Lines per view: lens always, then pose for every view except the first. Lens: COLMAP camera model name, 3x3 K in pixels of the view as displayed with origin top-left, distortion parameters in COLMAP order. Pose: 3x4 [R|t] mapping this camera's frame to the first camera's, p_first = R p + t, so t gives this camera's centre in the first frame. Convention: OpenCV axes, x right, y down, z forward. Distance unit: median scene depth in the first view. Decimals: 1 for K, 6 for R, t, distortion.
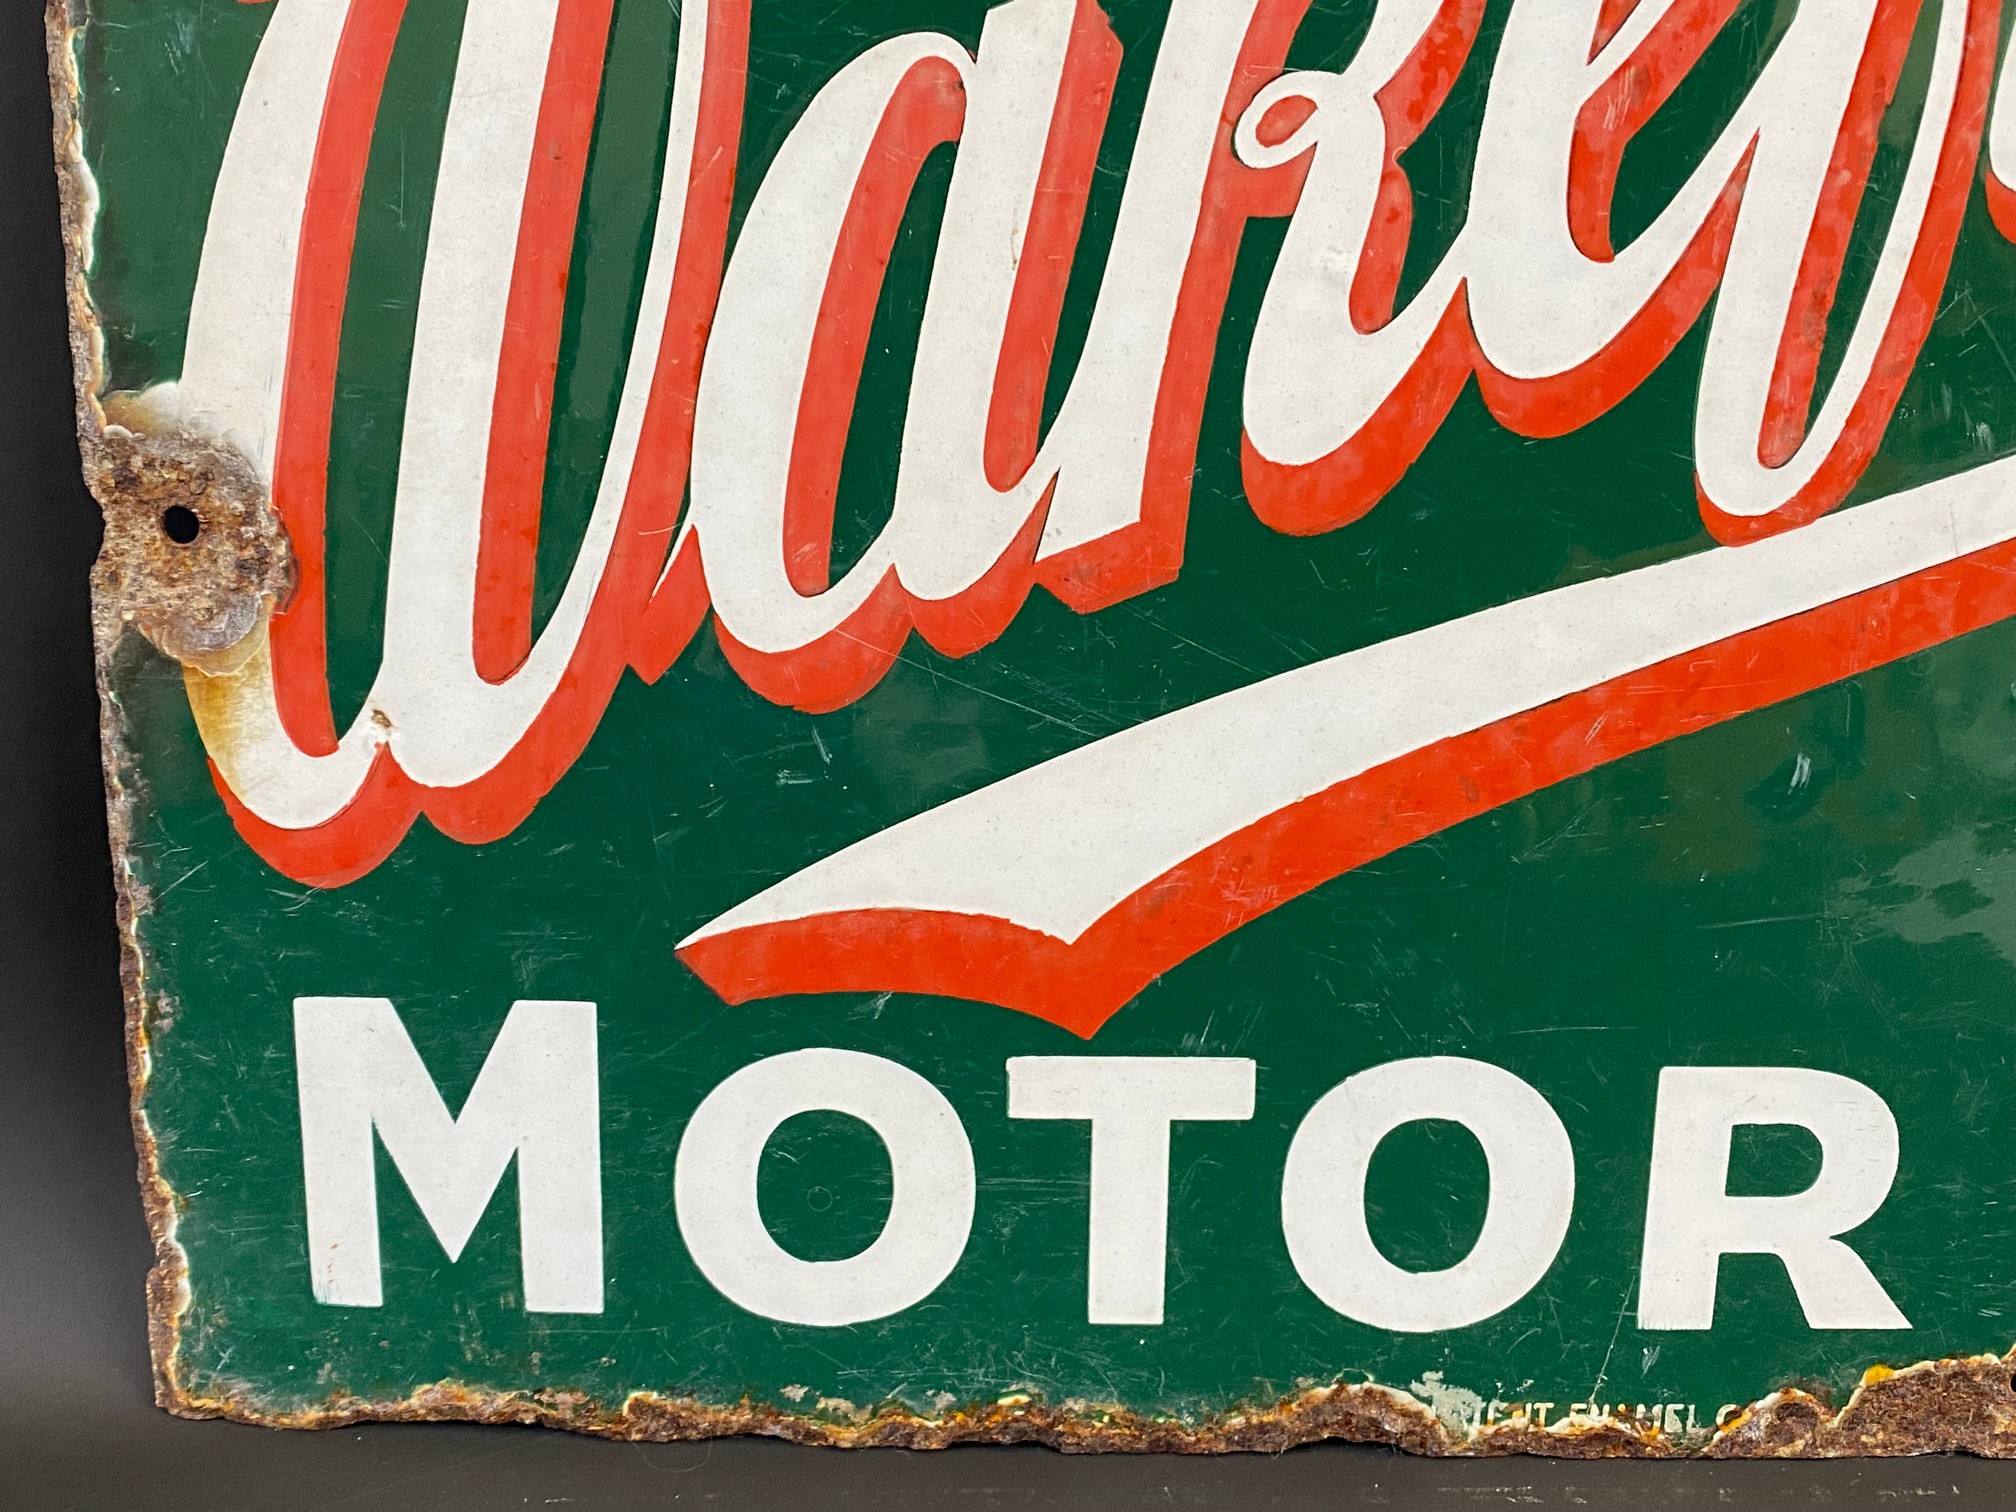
lens RADIAL K [[2210.7, 0, 1008.0], [0, 2210.7, 756.0], [0, 0, 1]] dist [0.093571, -0.271644]
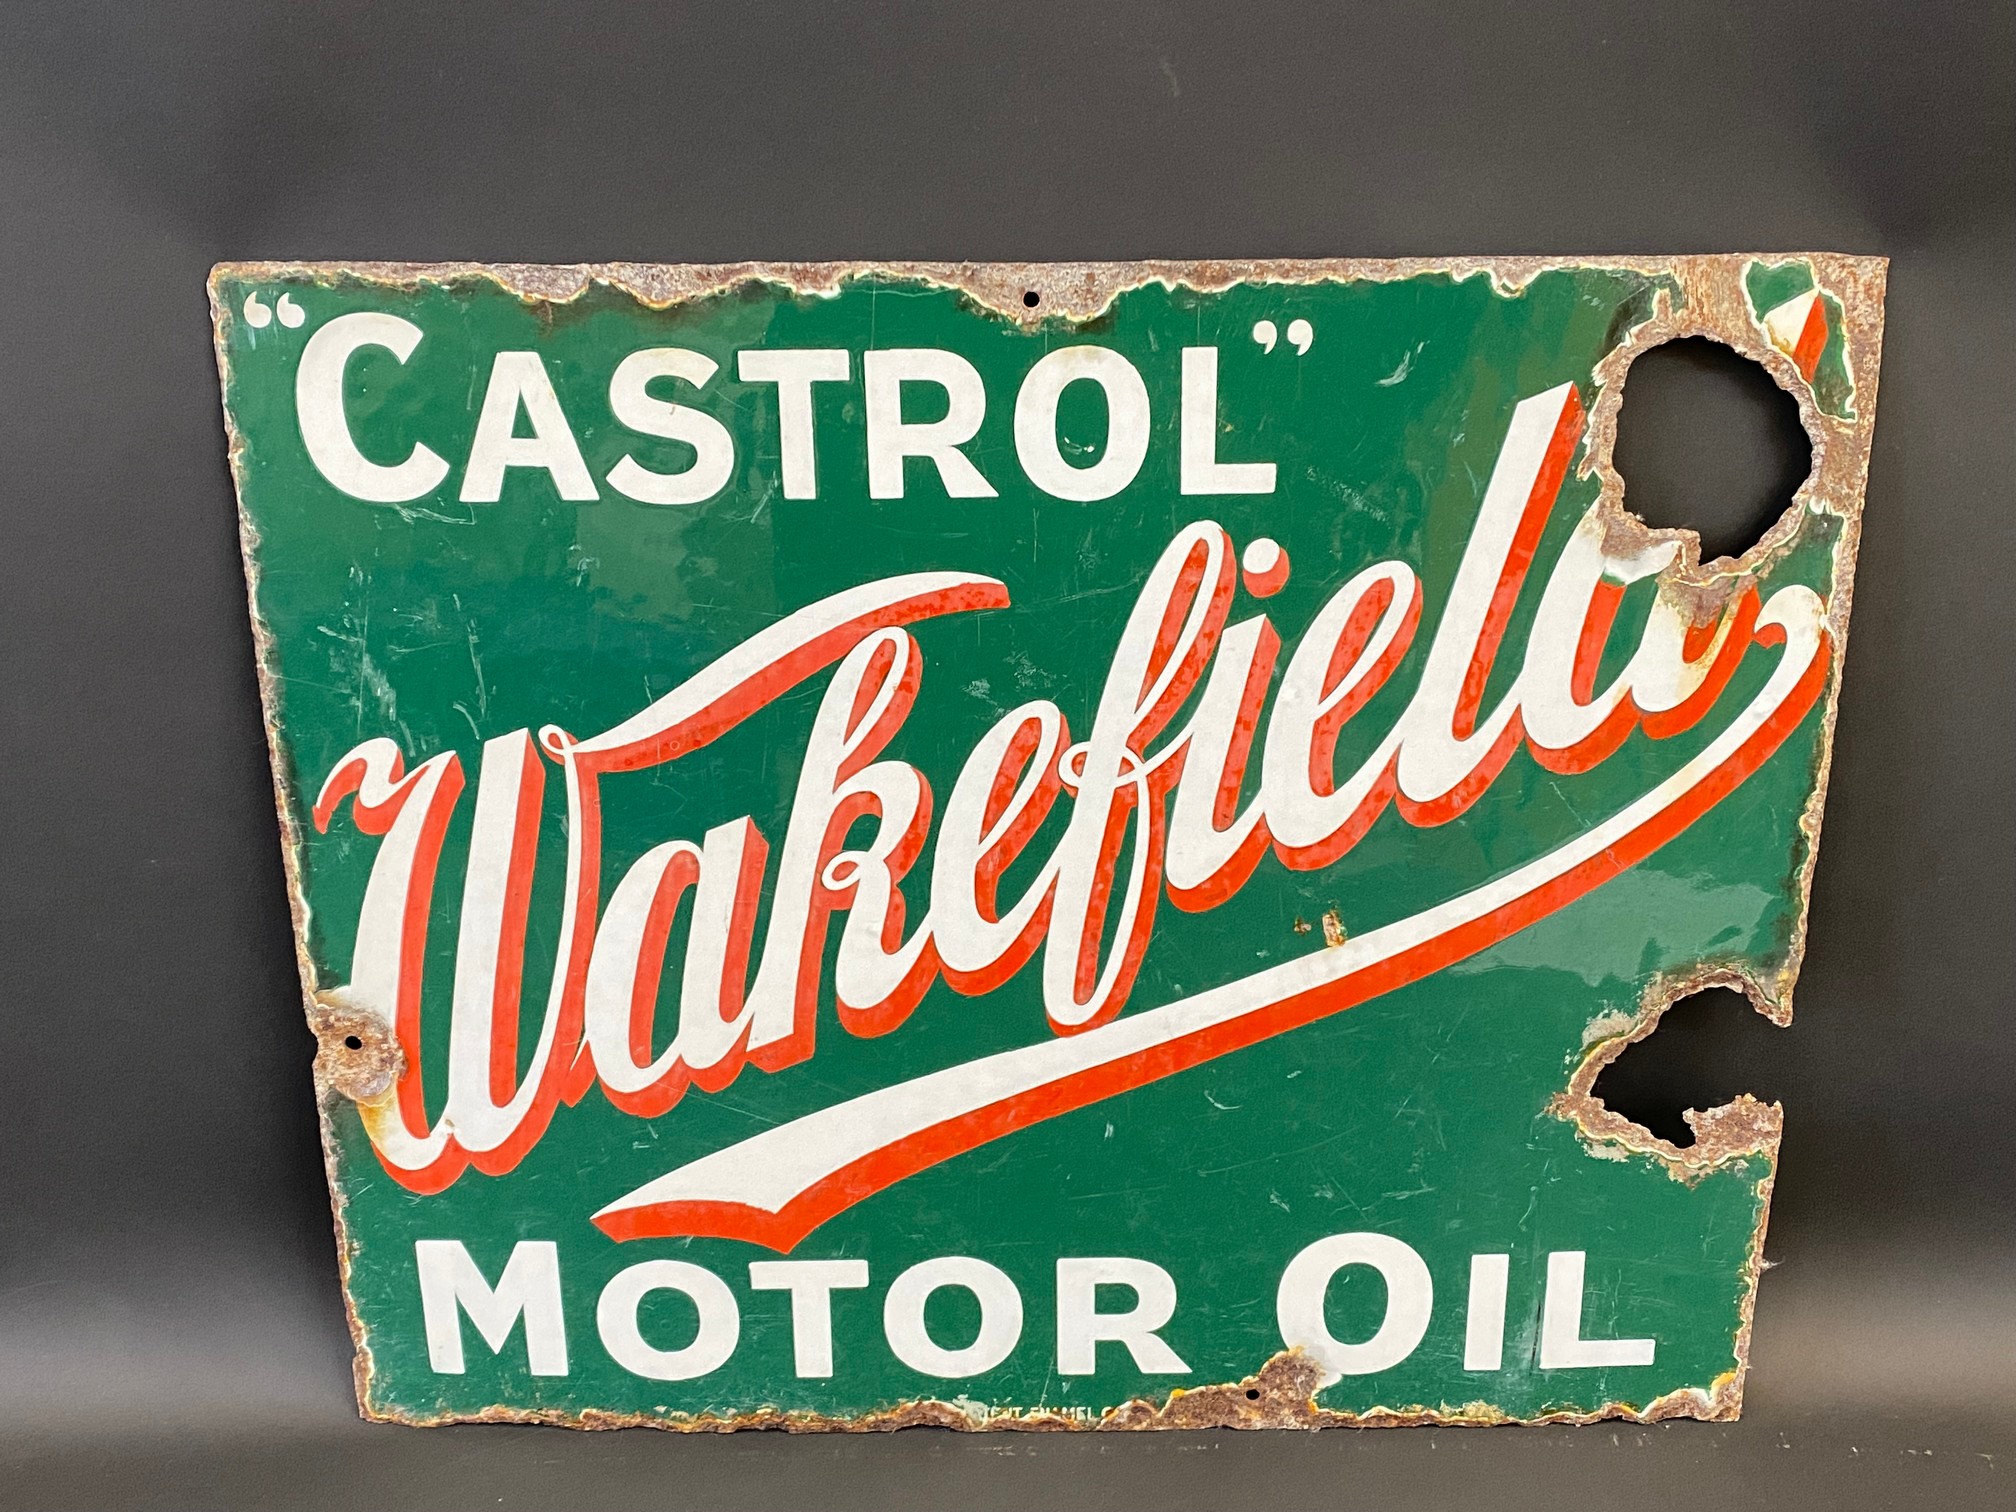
lens RADIAL K [[2197.9, 0, 1008.0], [0, 2197.9, 756.0], [0, 0, 1]] dist [0.186097, -0.582915]
pose [[0.999220, -0.020313, -0.033861, 0.330596], [0.024269, 0.992375, 0.120845, -0.599631], [0.031149, -0.121572, 0.992094, -1.051550]]
